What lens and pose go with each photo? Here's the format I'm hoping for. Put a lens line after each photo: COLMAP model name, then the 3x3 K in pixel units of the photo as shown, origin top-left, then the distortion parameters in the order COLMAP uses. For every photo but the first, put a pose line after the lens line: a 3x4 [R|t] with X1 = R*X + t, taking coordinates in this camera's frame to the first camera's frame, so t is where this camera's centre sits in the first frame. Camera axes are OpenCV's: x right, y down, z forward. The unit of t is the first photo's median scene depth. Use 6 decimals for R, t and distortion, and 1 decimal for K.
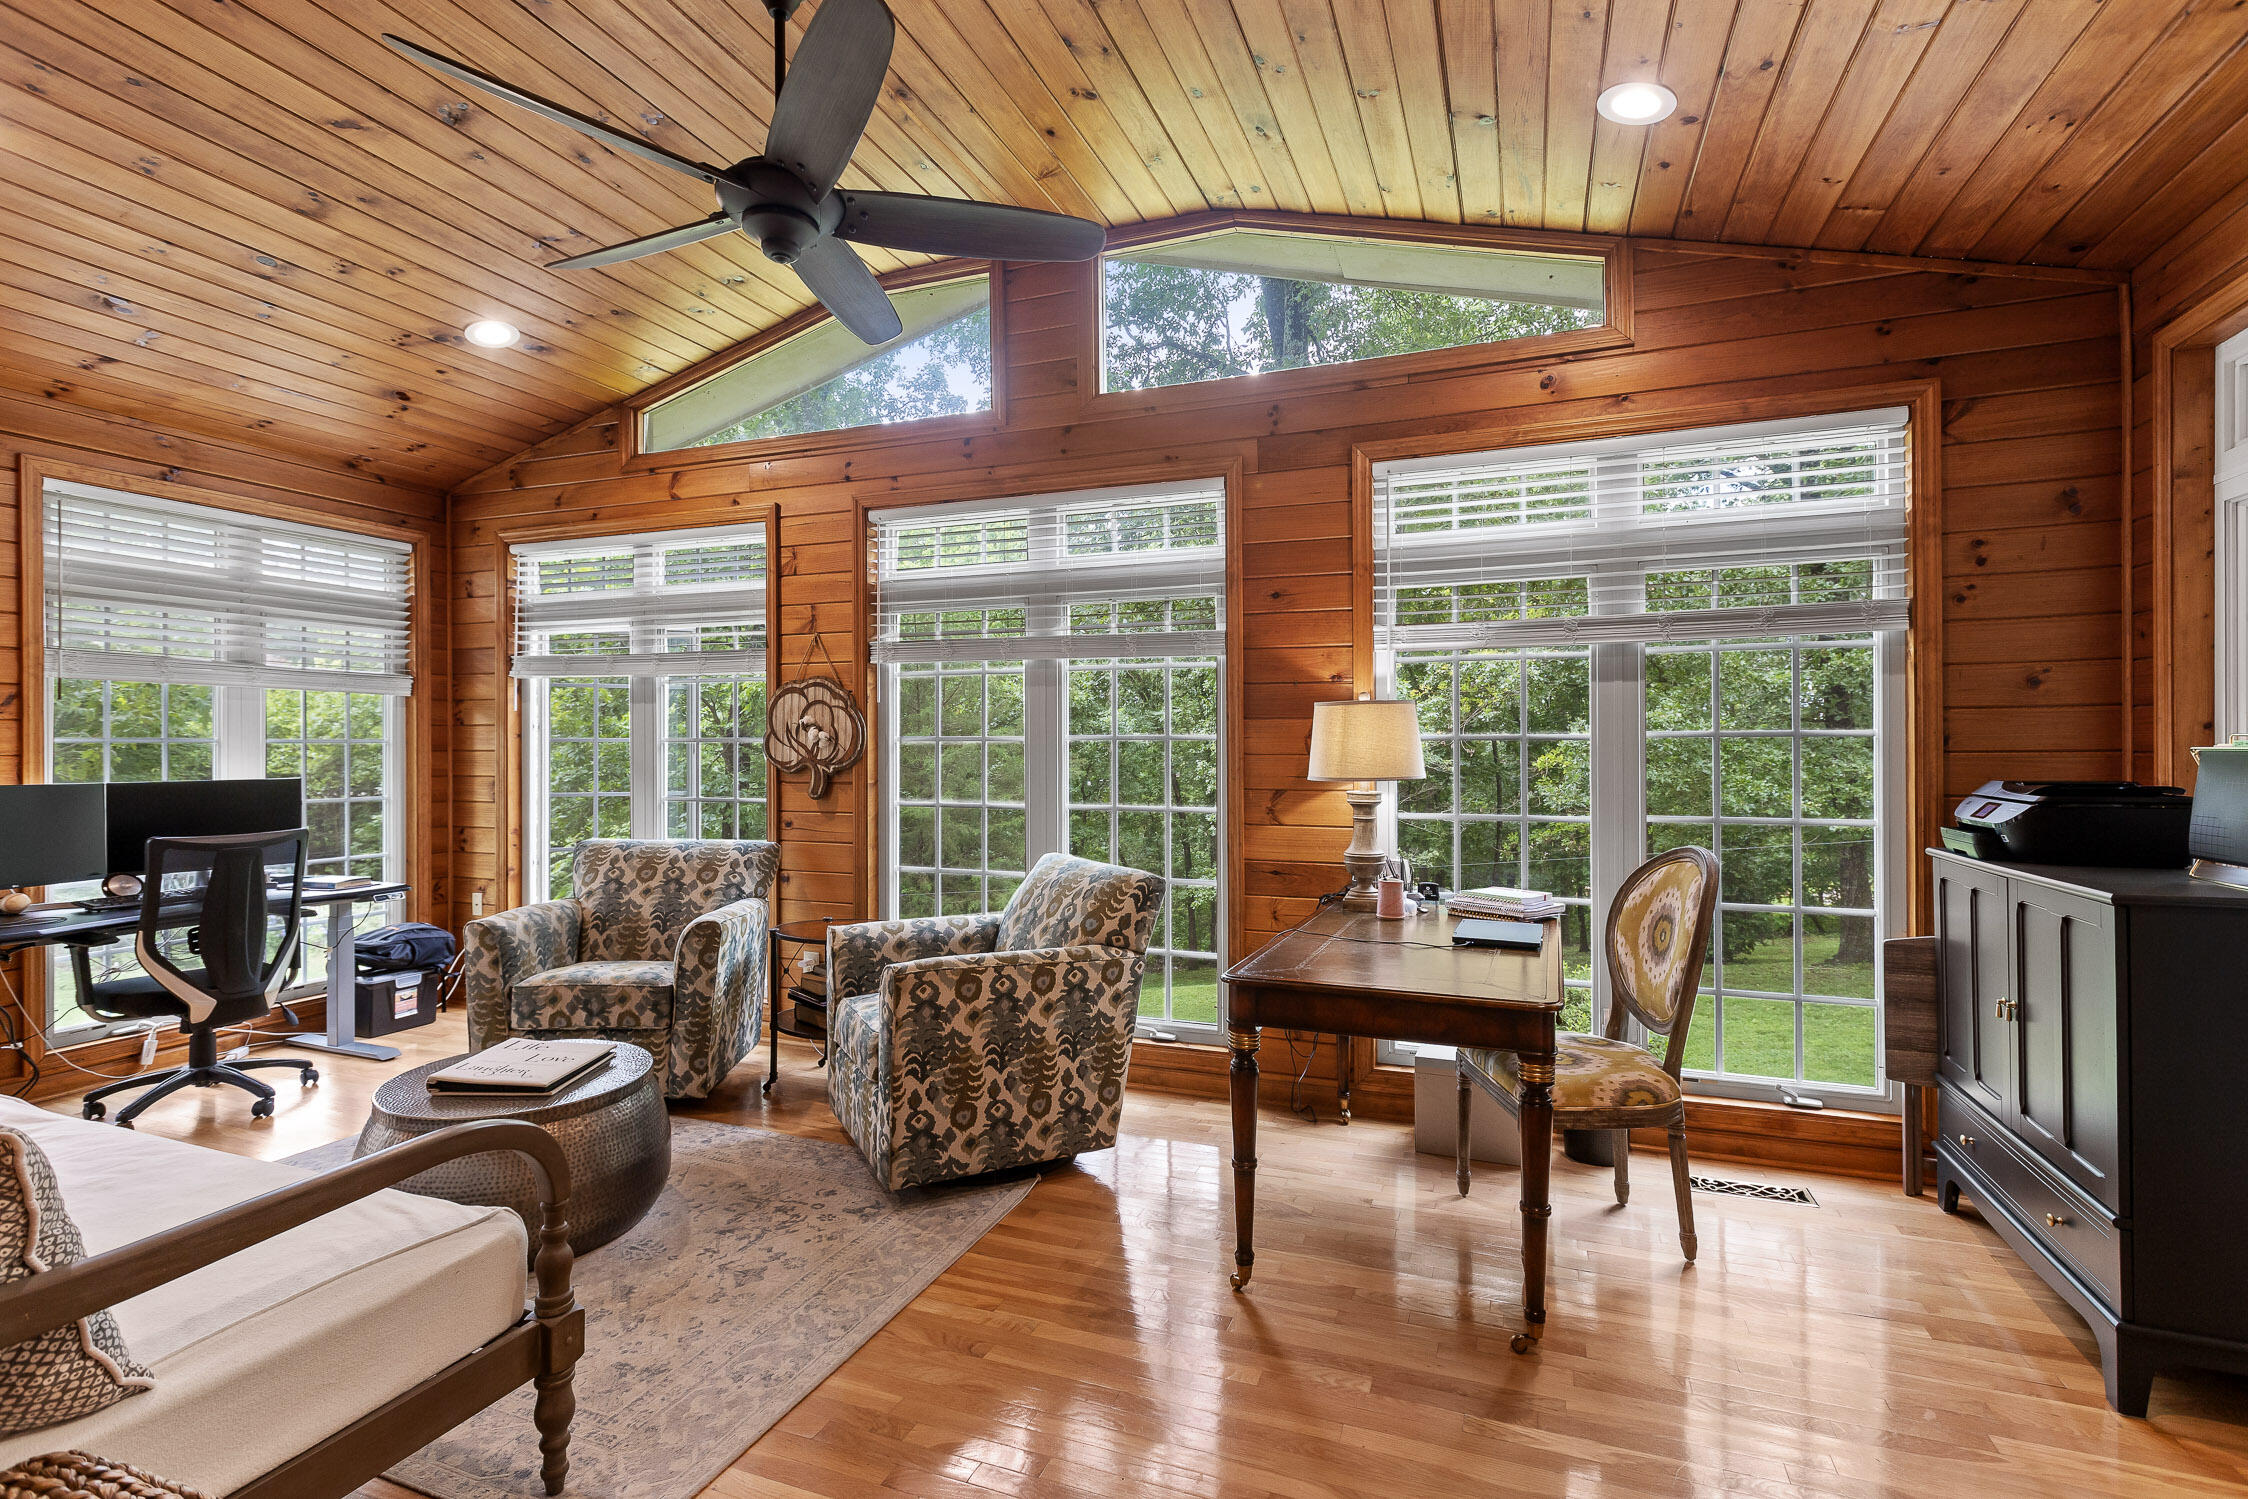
lens RADIAL K [[1035.9, 0, 1123.8], [0, 1035.9, 746.0], [0, 0, 1]] dist [0.002112, 0.000369]
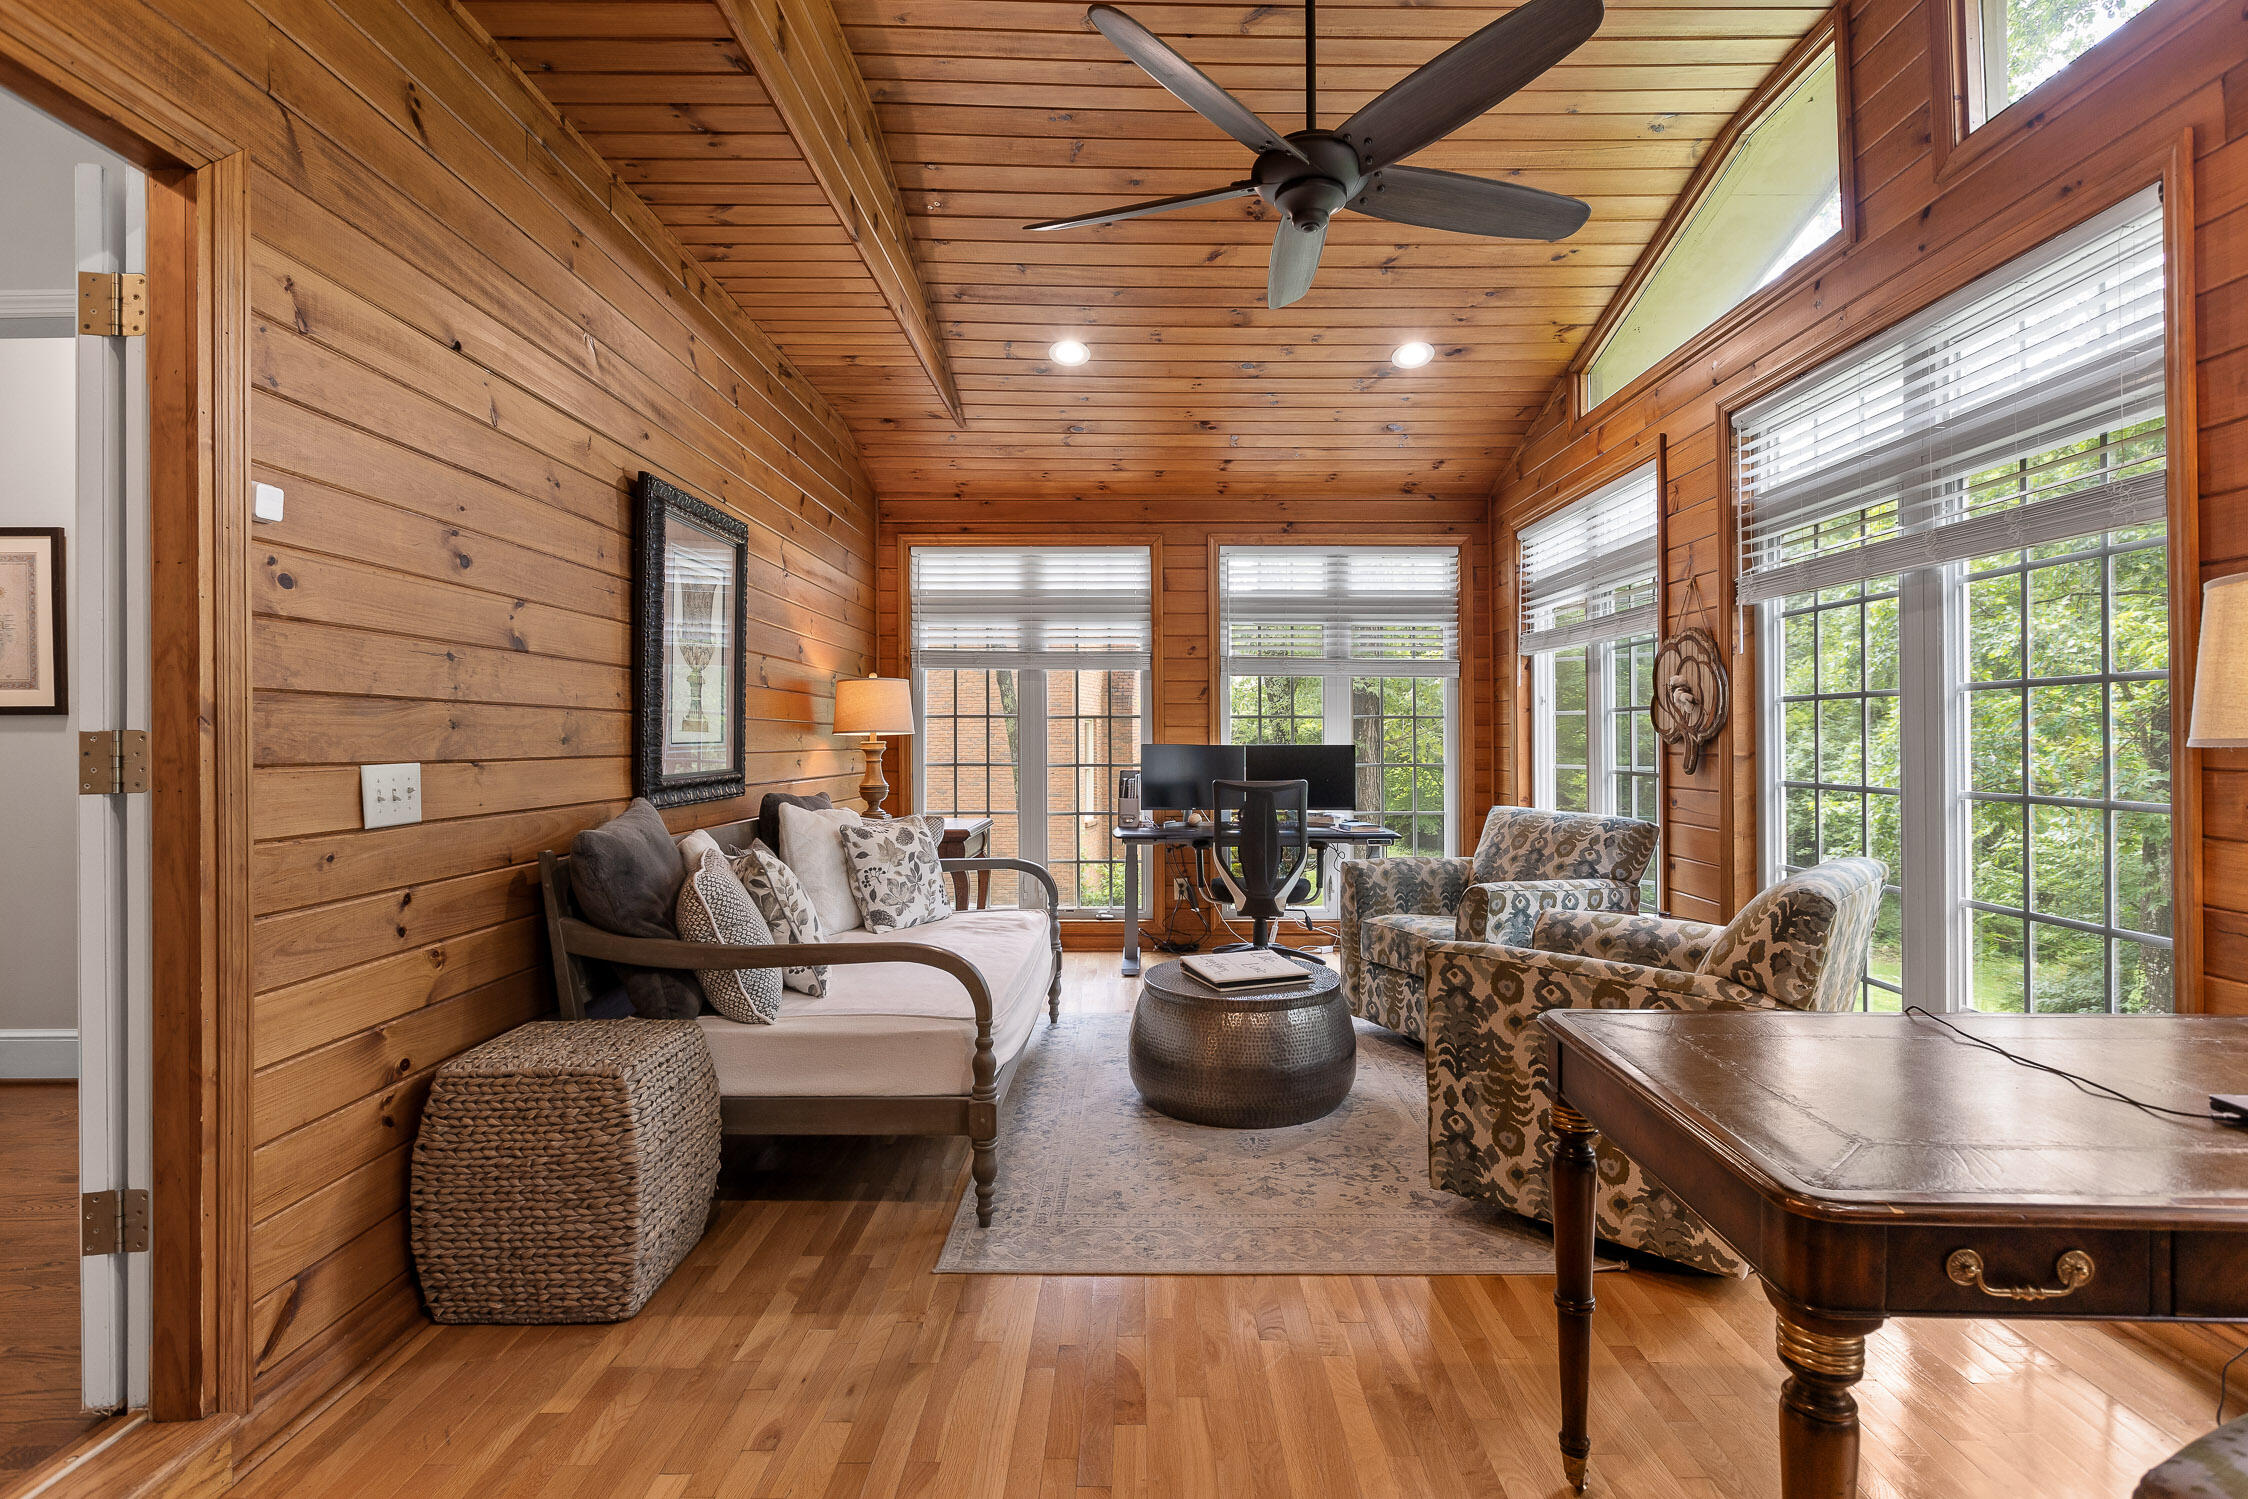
lens RADIAL K [[1074.8, 0, 1128.8], [0, 1074.8, 737.8], [0, 0, 1]] dist [-0.002014, 0.001276]
pose [[0.362331, 0.000516, -0.932049, 0.422861], [-0.000109, 1.000000, 0.000512, 0.026183], [0.932049, -0.000084, 0.362331, 0.312670]]
